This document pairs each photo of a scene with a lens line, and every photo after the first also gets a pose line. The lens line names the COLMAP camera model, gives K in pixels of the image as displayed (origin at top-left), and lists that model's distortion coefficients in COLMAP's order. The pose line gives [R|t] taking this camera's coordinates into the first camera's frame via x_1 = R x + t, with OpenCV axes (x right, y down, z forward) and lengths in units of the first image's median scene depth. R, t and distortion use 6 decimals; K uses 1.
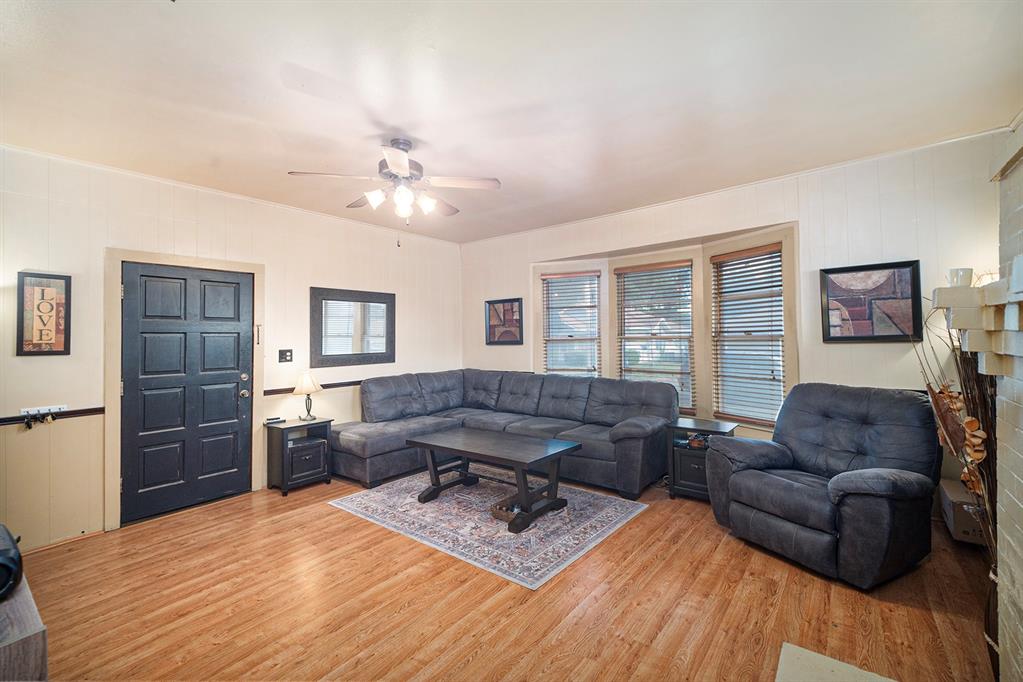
lens RADIAL K [[416.3, 0, 511.5], [0, 416.3, 341.0], [0, 0, 1]] dist [0.023277, -0.018582]
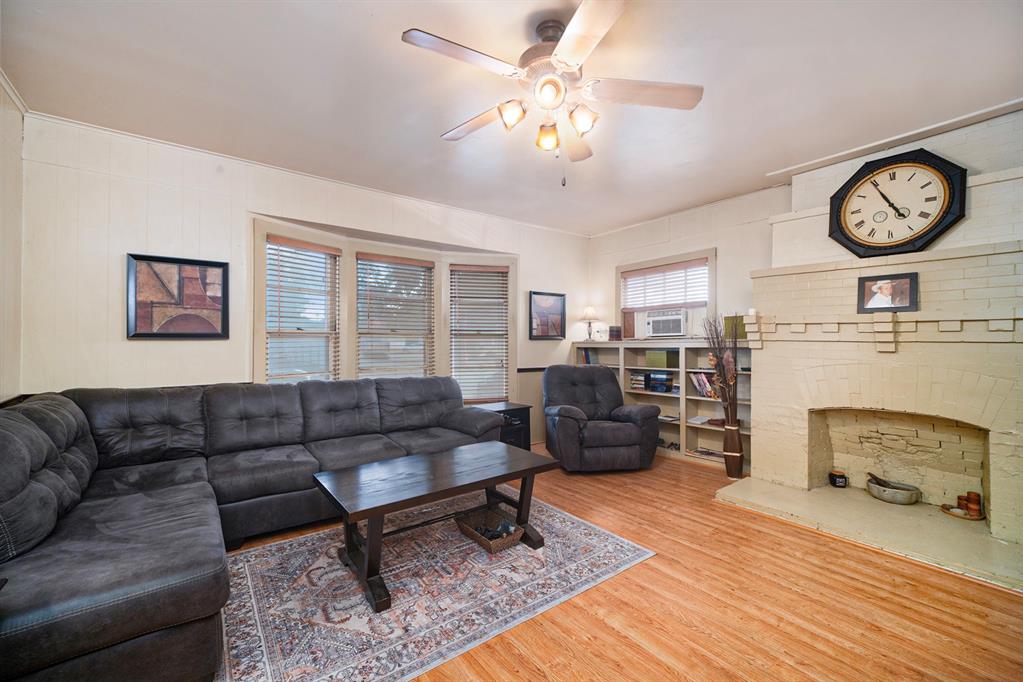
lens RADIAL K [[416.3, 0, 511.5], [0, 416.3, 341.0], [0, 0, 1]] dist [0.023277, -0.018582]
pose [[0.271179, 0.014223, 0.962424, -0.702988], [-0.001431, 0.999896, -0.014373, 0.030021], [-0.962528, 0.002521, 0.271172, 0.664316]]
